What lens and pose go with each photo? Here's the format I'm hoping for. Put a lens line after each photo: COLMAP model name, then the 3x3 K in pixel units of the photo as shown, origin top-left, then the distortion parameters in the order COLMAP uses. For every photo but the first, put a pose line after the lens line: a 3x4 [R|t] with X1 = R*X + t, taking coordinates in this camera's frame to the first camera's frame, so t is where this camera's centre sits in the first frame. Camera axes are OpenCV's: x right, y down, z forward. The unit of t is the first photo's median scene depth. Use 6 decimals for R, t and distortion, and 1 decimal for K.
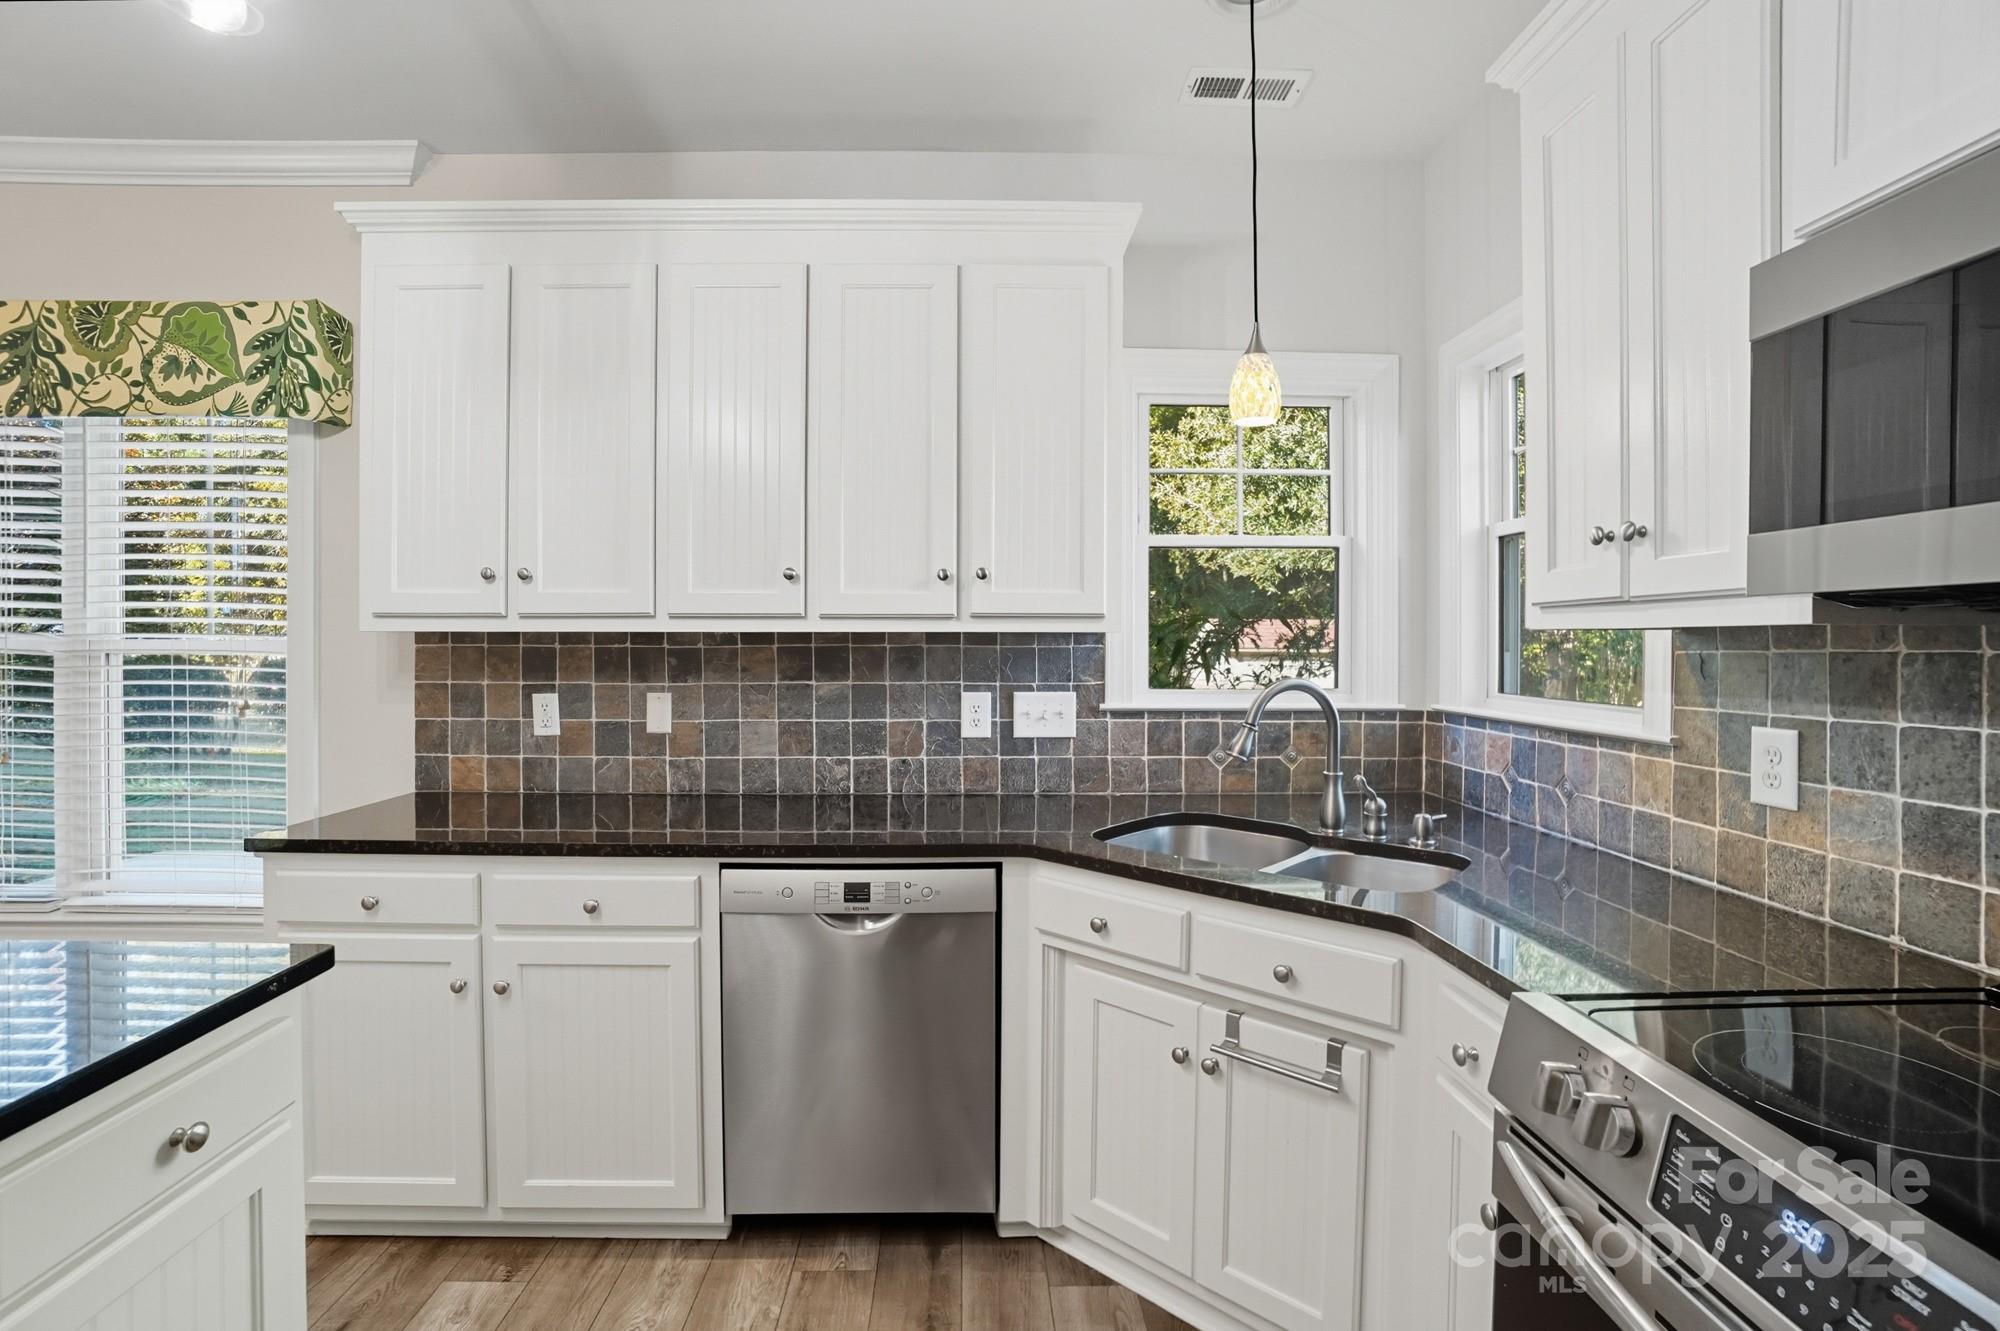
lens RADIAL K [[893.9, 0, 992.6], [0, 893.9, 660.7], [0, 0, 1]] dist [-0.050426, 0.011545]
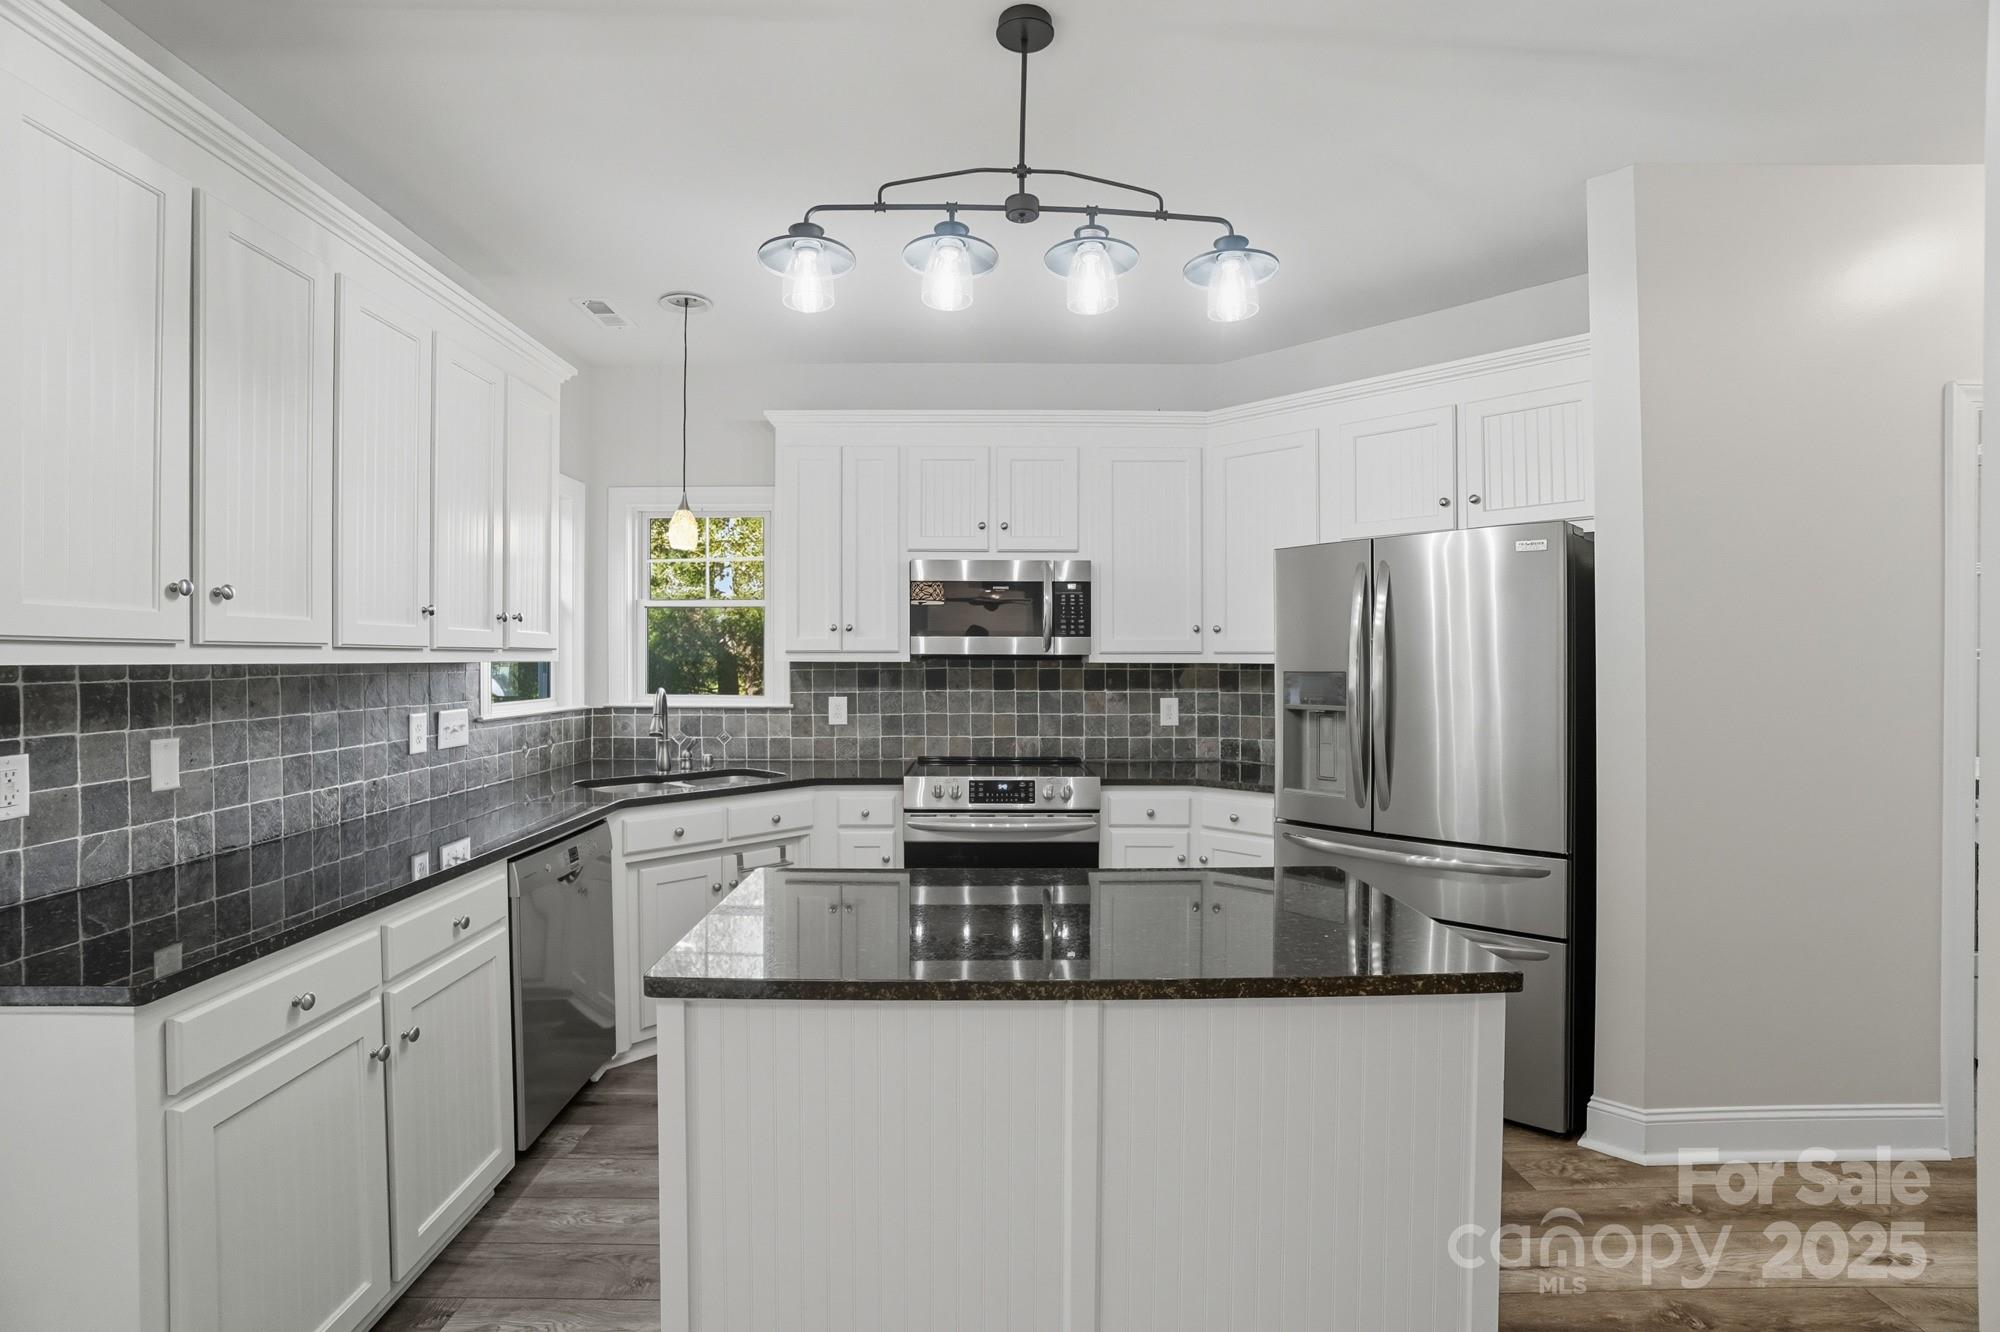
lens RADIAL K [[893.9, 0, 978.7], [0, 893.9, 665.5], [0, 0, 1]] dist [-0.050426, 0.011545]
pose [[0.031563, -0.009269, 0.999459, -1.284627], [0.017323, 0.999812, 0.008725, -0.026996], [-0.999352, 0.017038, 0.031718, 0.287672]]
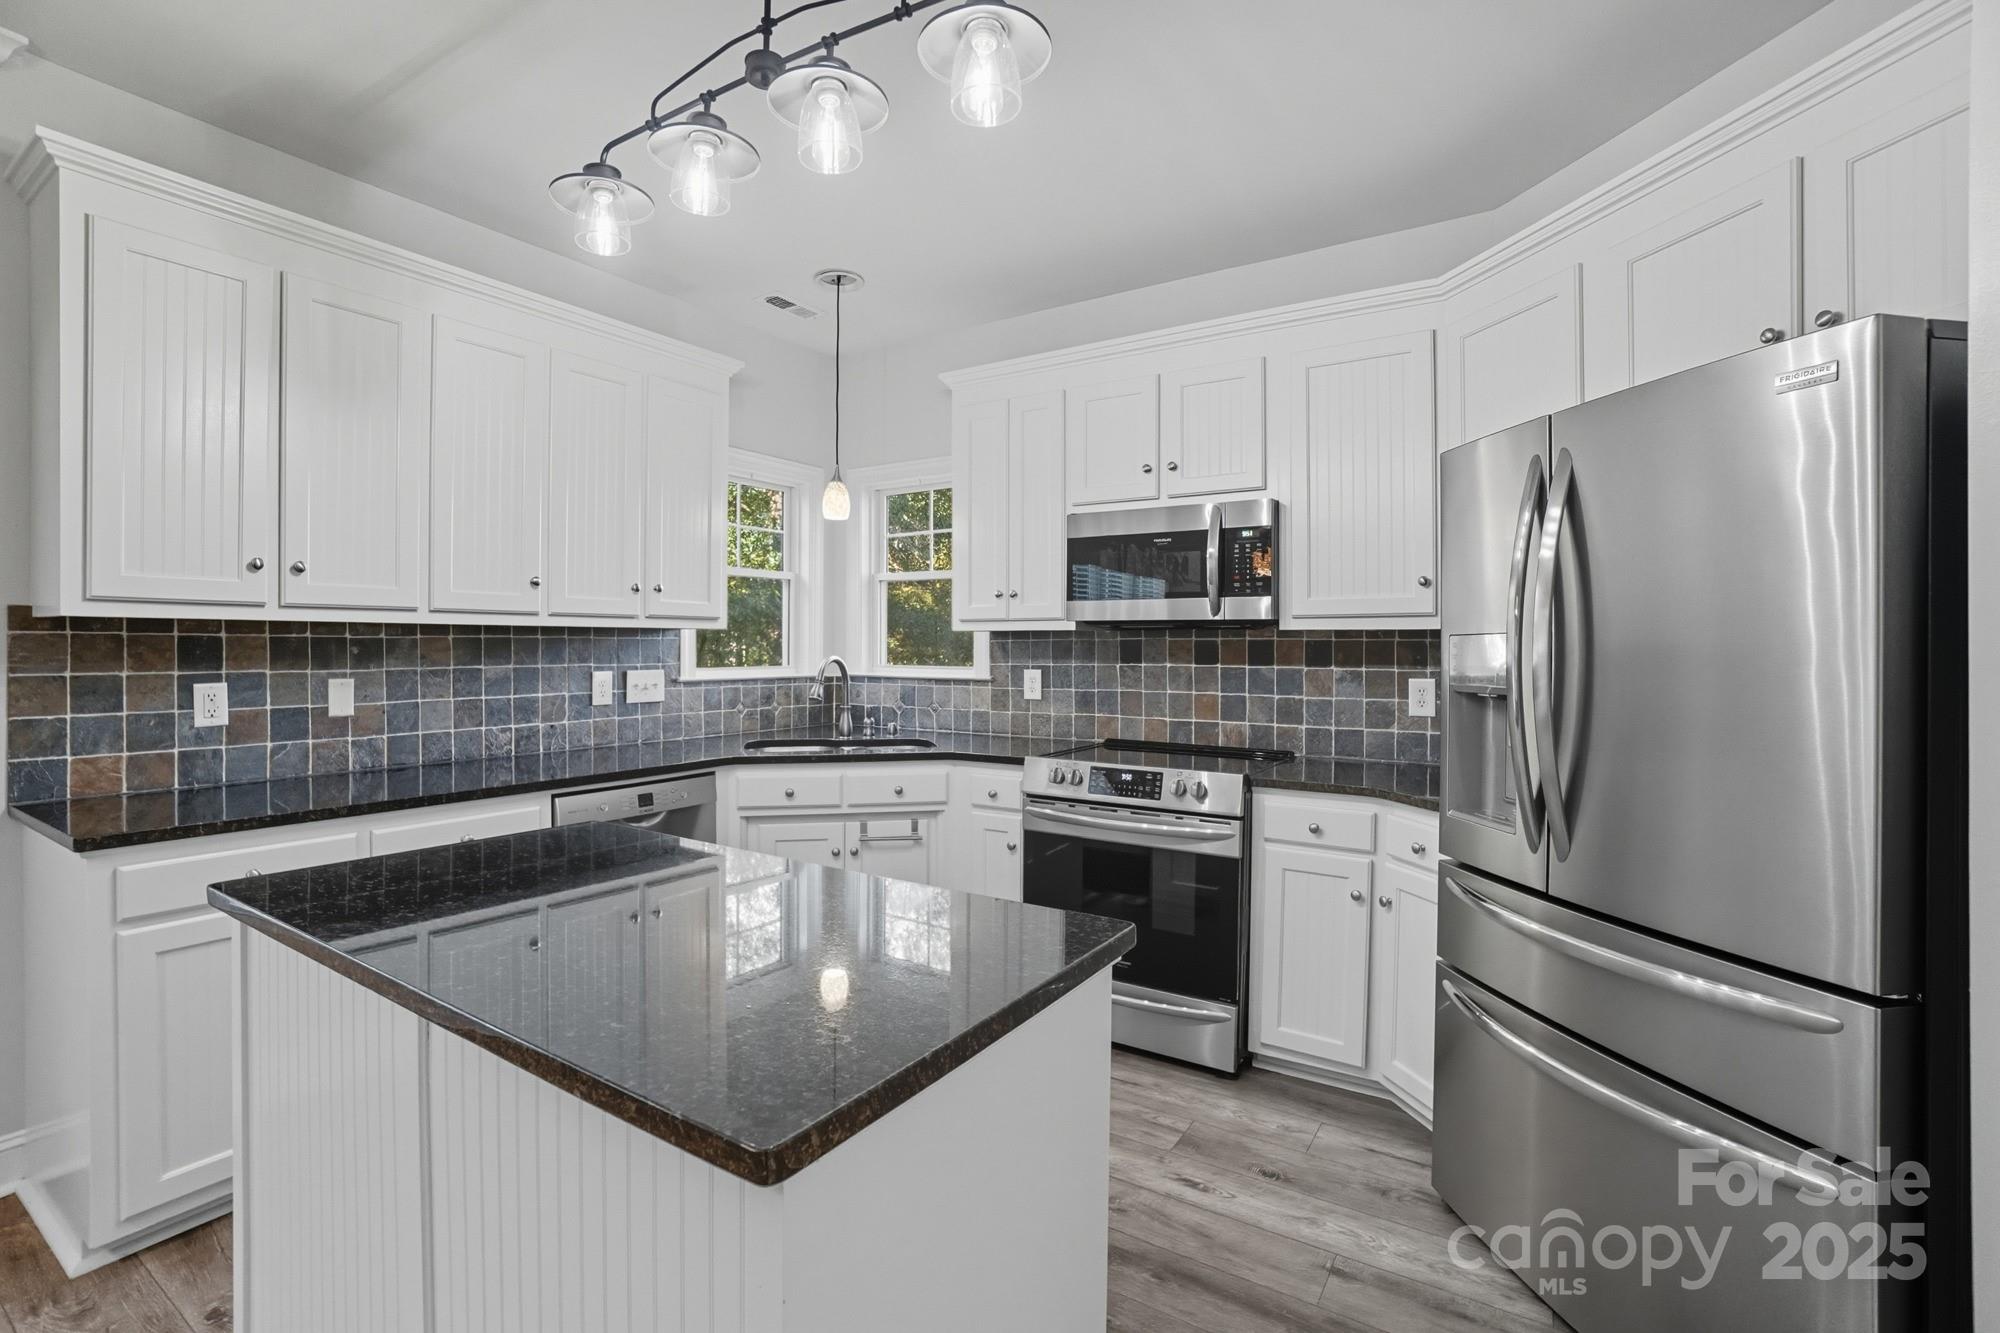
lens RADIAL K [[893.9, 0, 975.4], [0, 893.9, 649.4], [0, 0, 1]] dist [-0.050426, 0.011545]
pose [[0.580003, -0.004466, 0.814602, -0.908391], [0.012260, 0.999920, -0.003247, 0.015241], [-0.814522, 0.011871, 0.580012, -0.280665]]
